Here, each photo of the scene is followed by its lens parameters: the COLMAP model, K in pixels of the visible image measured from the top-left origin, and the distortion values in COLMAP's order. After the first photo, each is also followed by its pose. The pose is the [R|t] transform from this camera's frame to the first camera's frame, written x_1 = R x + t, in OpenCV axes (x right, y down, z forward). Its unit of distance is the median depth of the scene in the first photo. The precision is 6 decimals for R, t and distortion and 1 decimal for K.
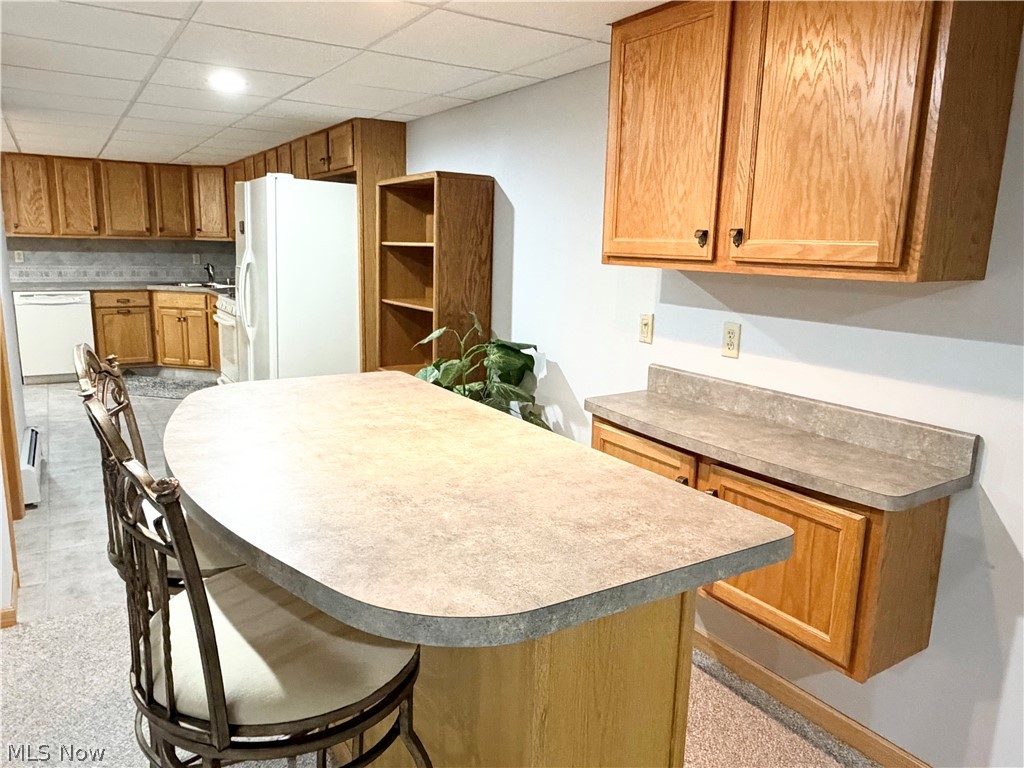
lens RADIAL K [[722.4, 0, 506.9], [0, 722.4, 388.4], [0, 0, 1]] dist [0.000340, 0.002389]
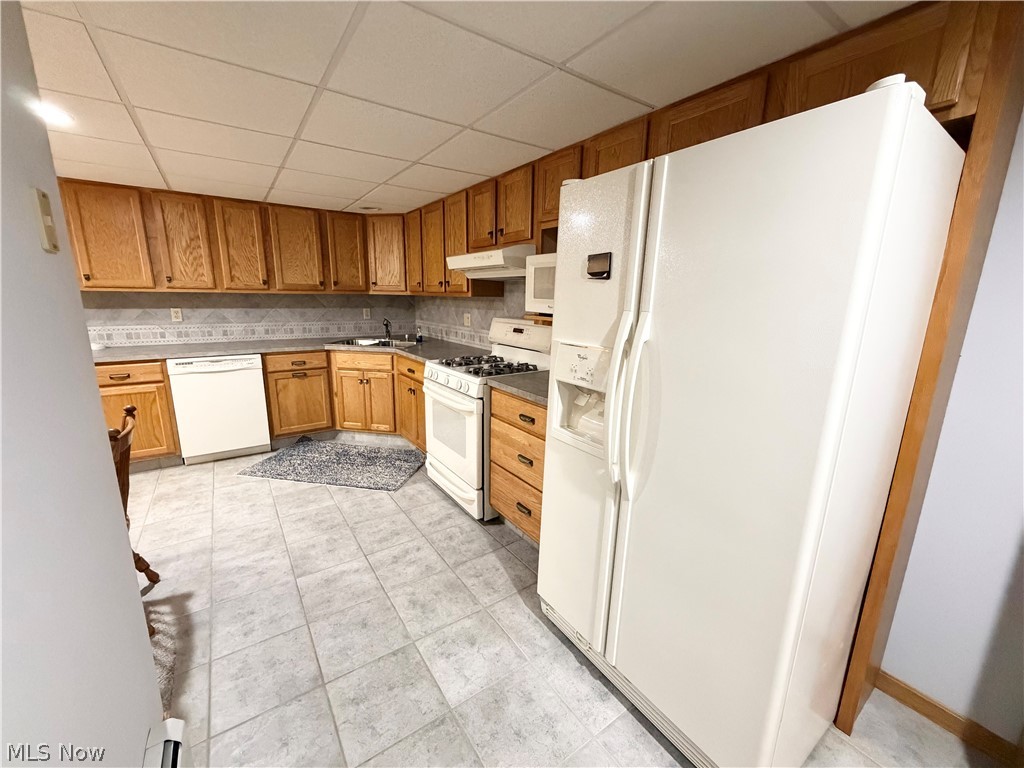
lens RADIAL K [[408.5, 0, 509.0], [0, 408.5, 384.8], [0, 0, 1]] dist [0.001071, 0.000186]
pose [[0.998731, -0.019056, 0.046619, -0.291669], [0.018151, 0.999640, 0.019762, -0.098503], [-0.046979, -0.018891, 0.998717, 0.476347]]
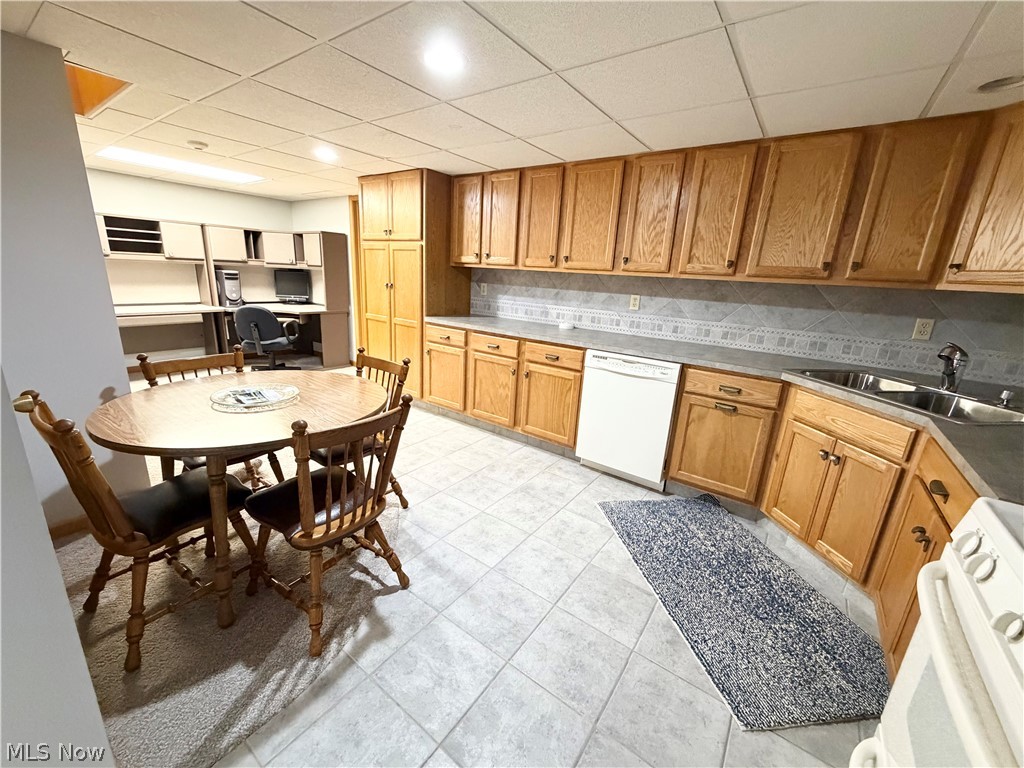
lens RADIAL K [[408.5, 0, 509.0], [0, 408.5, 384.8], [0, 0, 1]] dist [0.001071, 0.000186]
pose [[0.371563, 0.242130, -0.896278, -0.303328], [-0.224820, 0.960126, 0.166176, -0.137857], [0.900775, 0.139756, 0.411183, 0.699790]]
